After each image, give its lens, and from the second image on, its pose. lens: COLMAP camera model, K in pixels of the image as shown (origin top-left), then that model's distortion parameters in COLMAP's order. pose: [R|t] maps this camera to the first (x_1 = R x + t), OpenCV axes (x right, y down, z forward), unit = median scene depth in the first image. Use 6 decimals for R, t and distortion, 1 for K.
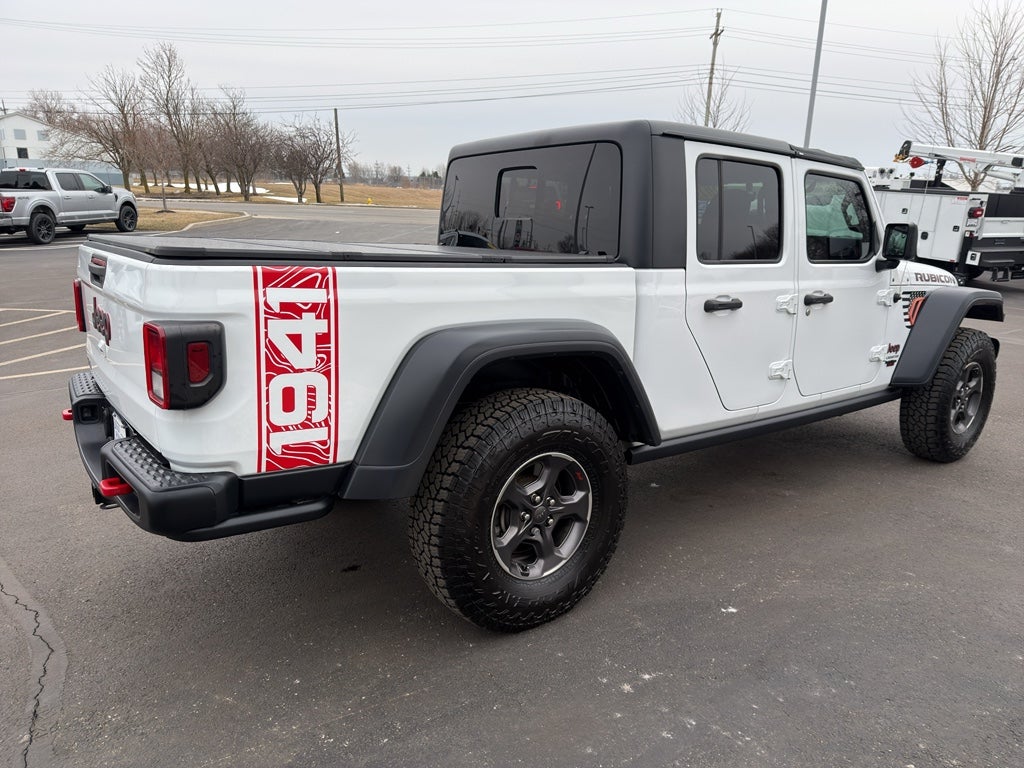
lens RADIAL K [[704.4, 0, 512.7], [0, 704.4, 397.8], [0, 0, 1]] dist [0.011528, 0.001837]
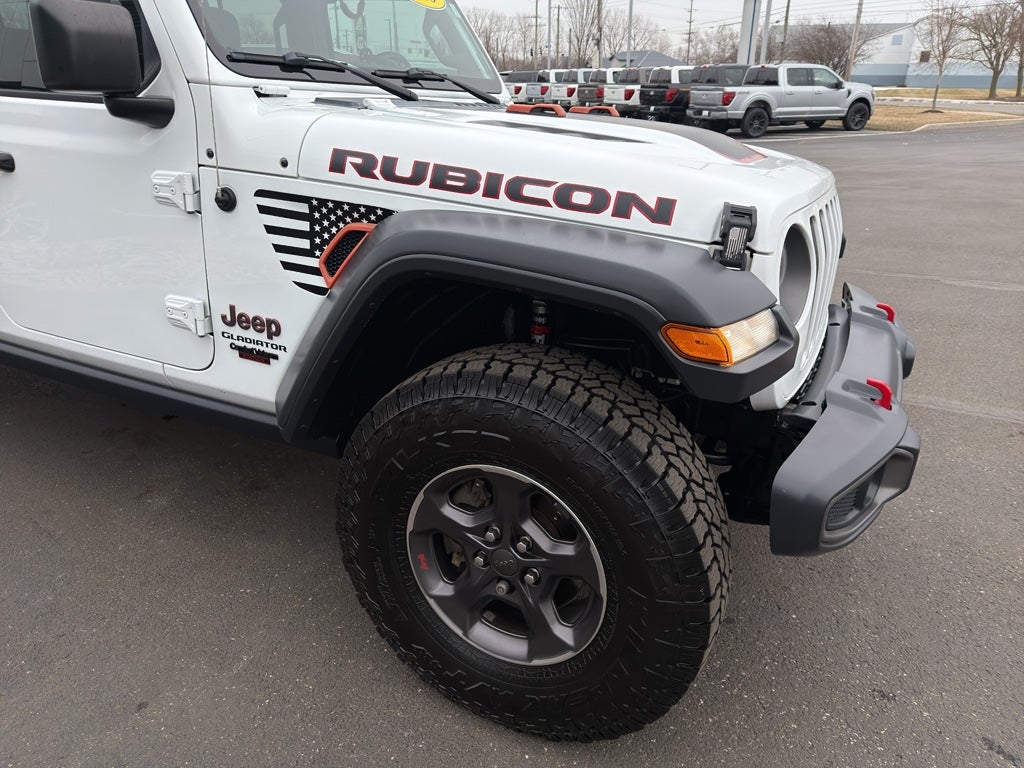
lens RADIAL K [[693.7, 0, 512.7], [0, 693.7, 389.0], [0, 0, 1]] dist [0.176767, -0.308943]
pose [[0.451166, 0.330372, -0.829038, 1.337248], [-0.240644, 0.939583, 0.243464, -0.238197], [0.859383, 0.089660, 0.503410, 1.258411]]
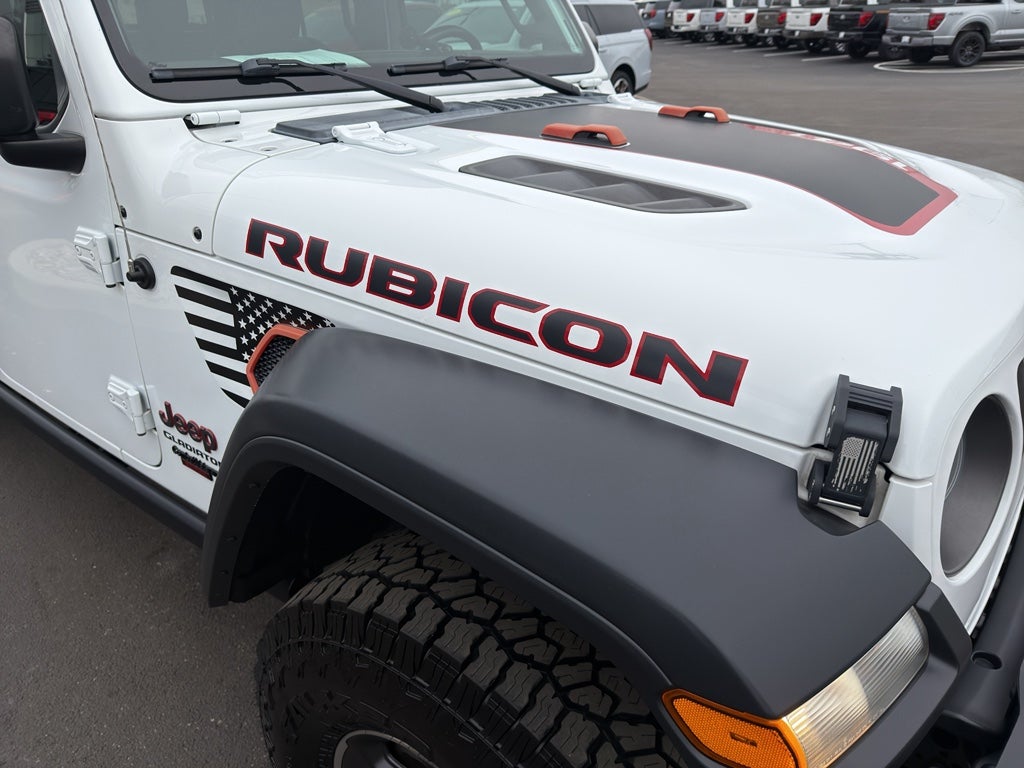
lens RADIAL K [[700.3, 0, 526.0], [0, 700.3, 379.2], [0, 0, 1]] dist [0.089052, -0.097894]
pose [[0.262350, 0.409516, -0.873767, 1.169319], [-0.230236, 0.905897, 0.355446, -0.331219], [0.937104, 0.107921, 0.331948, 1.410459]]
